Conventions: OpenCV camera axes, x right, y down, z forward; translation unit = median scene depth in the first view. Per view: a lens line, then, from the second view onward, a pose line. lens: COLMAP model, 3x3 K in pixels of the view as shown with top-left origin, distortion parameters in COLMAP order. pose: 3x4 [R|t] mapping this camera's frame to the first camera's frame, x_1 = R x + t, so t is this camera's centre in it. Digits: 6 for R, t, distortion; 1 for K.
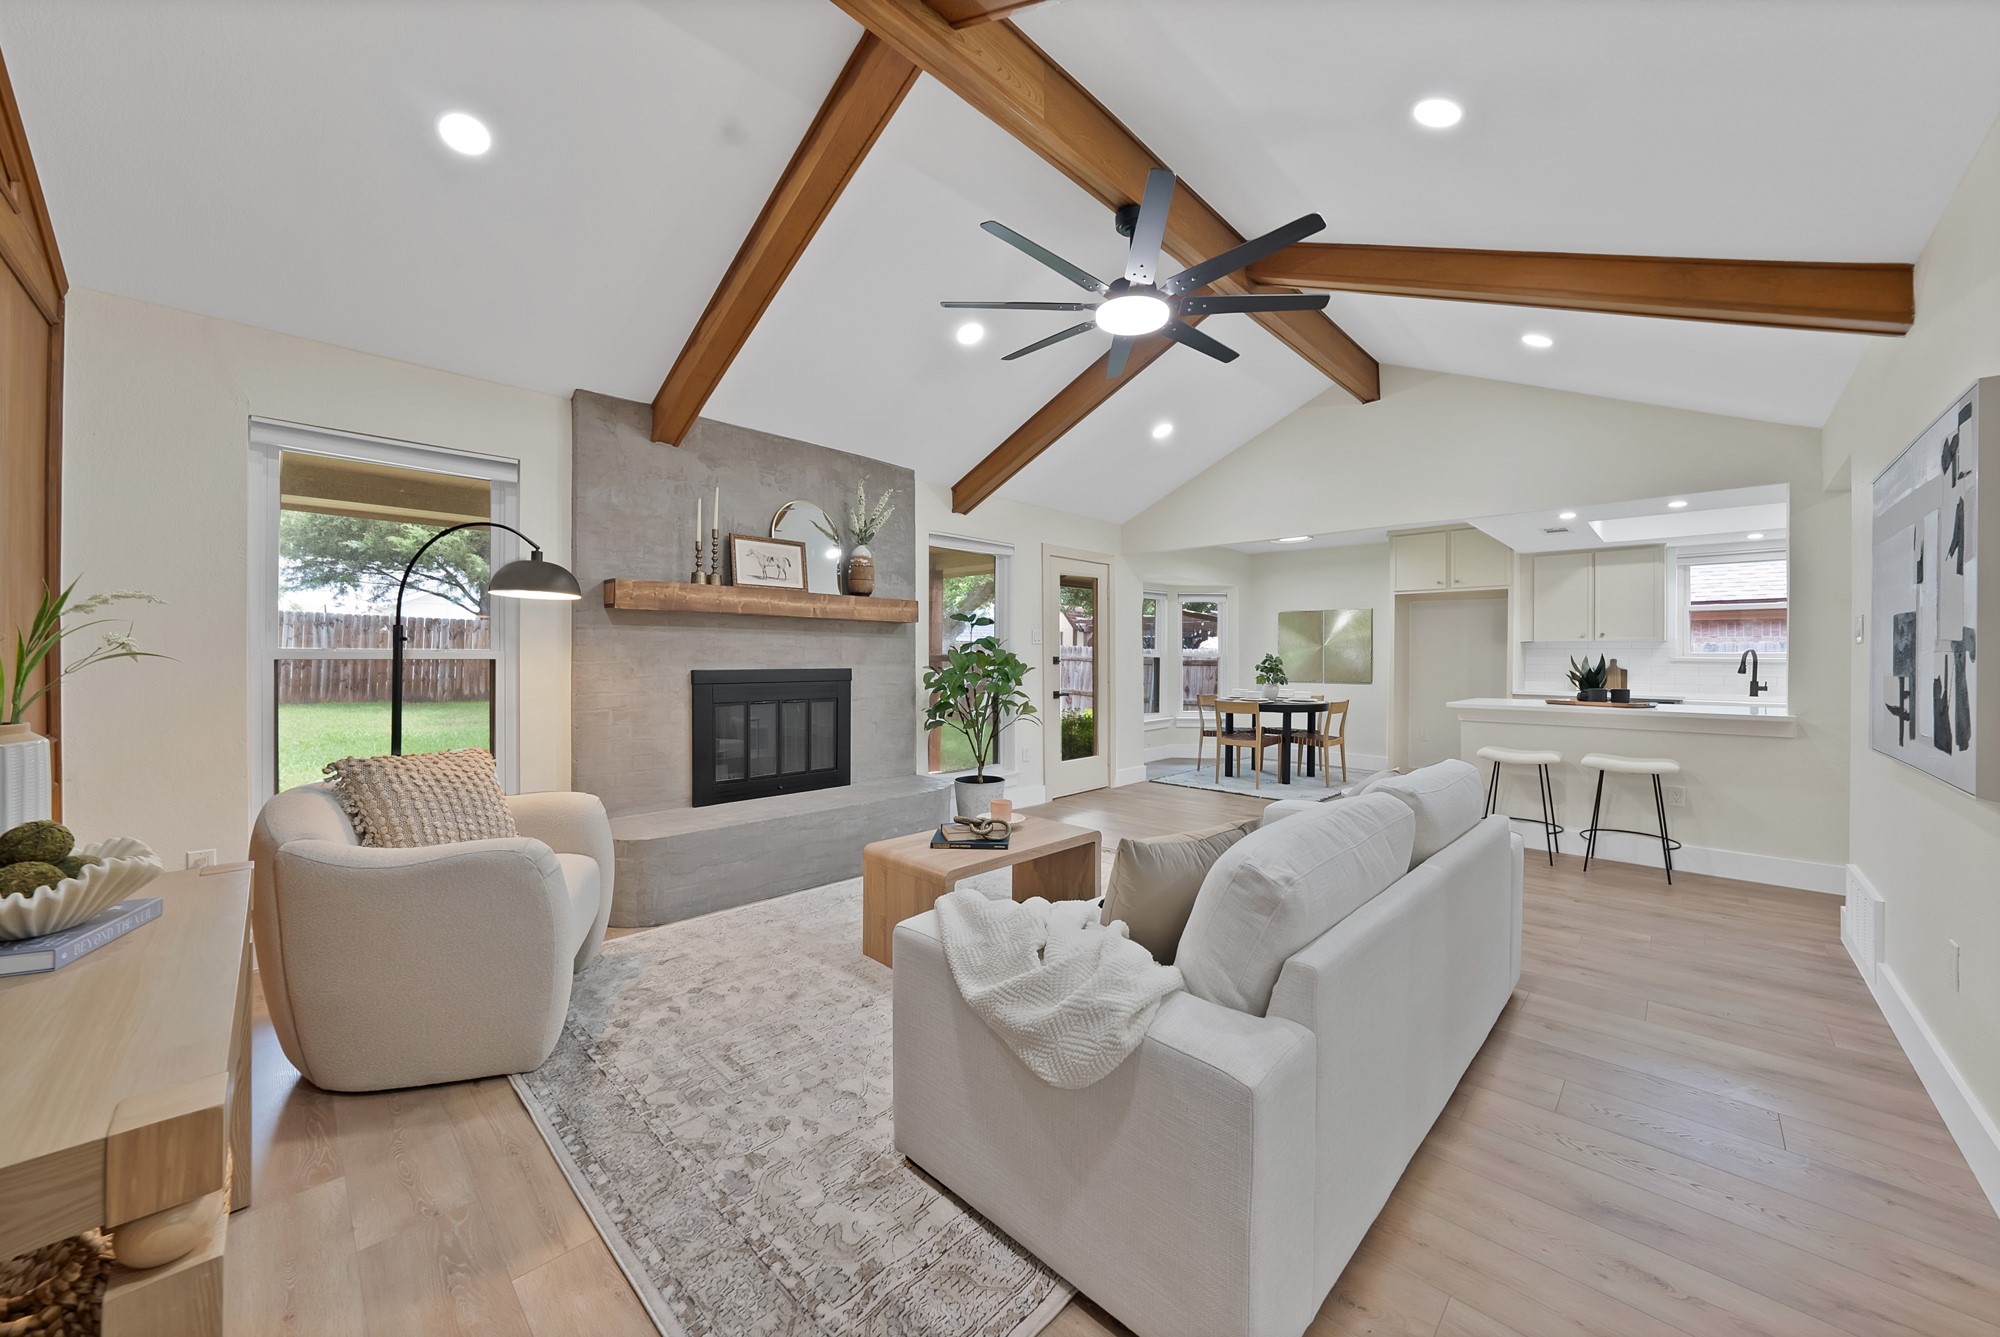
lens RADIAL K [[729.7, 0, 991.5], [0, 729.7, 659.7], [0, 0, 1]] dist [-0.031116, 0.007884]
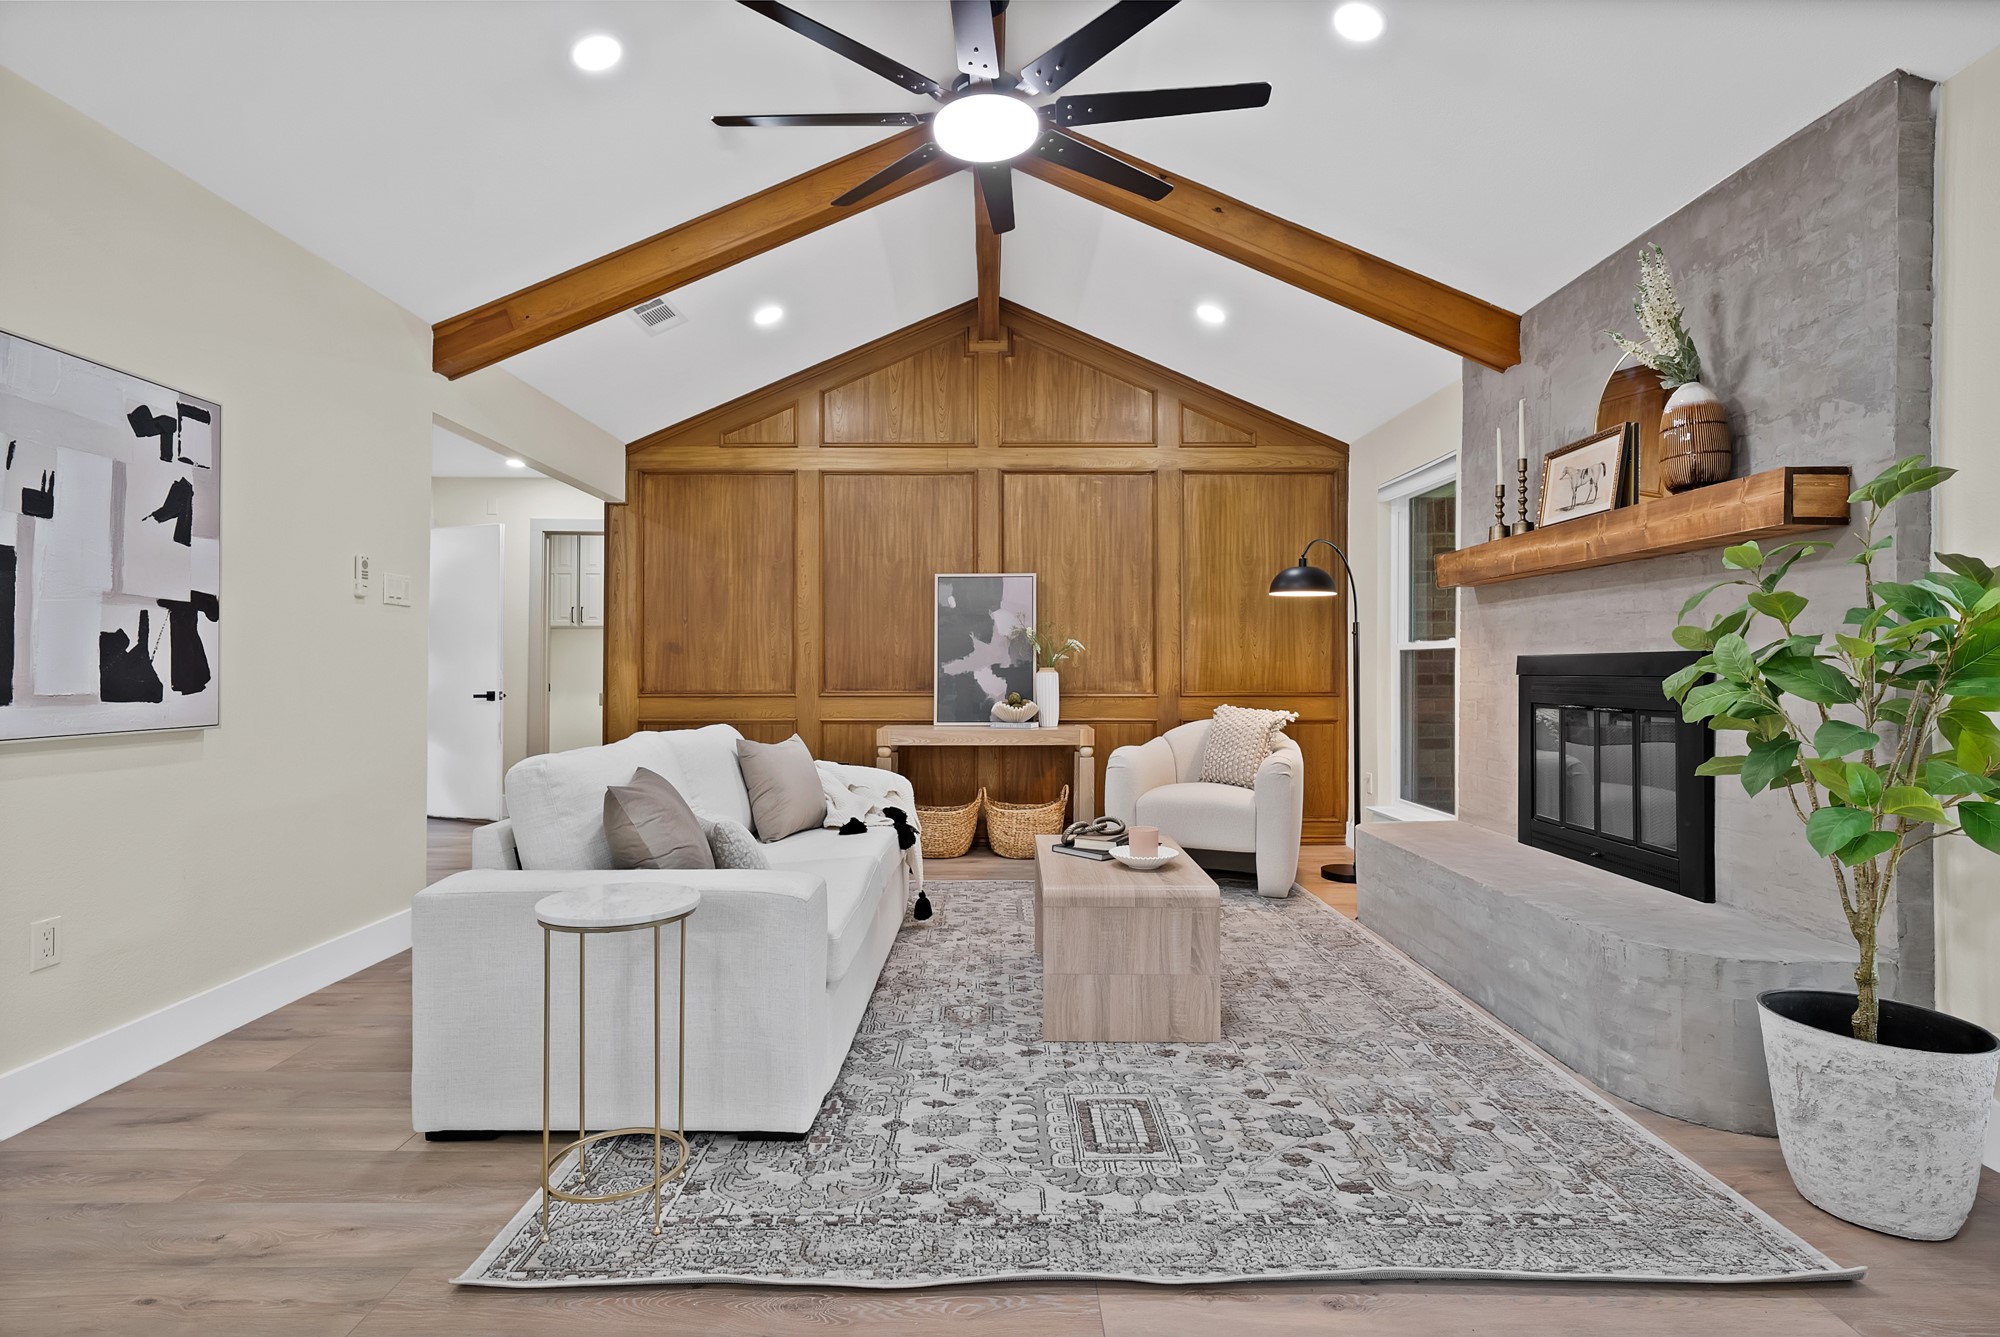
lens RADIAL K [[946.2, 0, 996.5], [0, 946.2, 664.9], [0, 0, 1]] dist [-0.000177, 0.000905]
pose [[-0.710189, -0.009328, -0.703950, 0.595063], [-0.007703, 0.999955, -0.005479, 0.030200], [0.703969, 0.001531, -0.710229, 1.200419]]
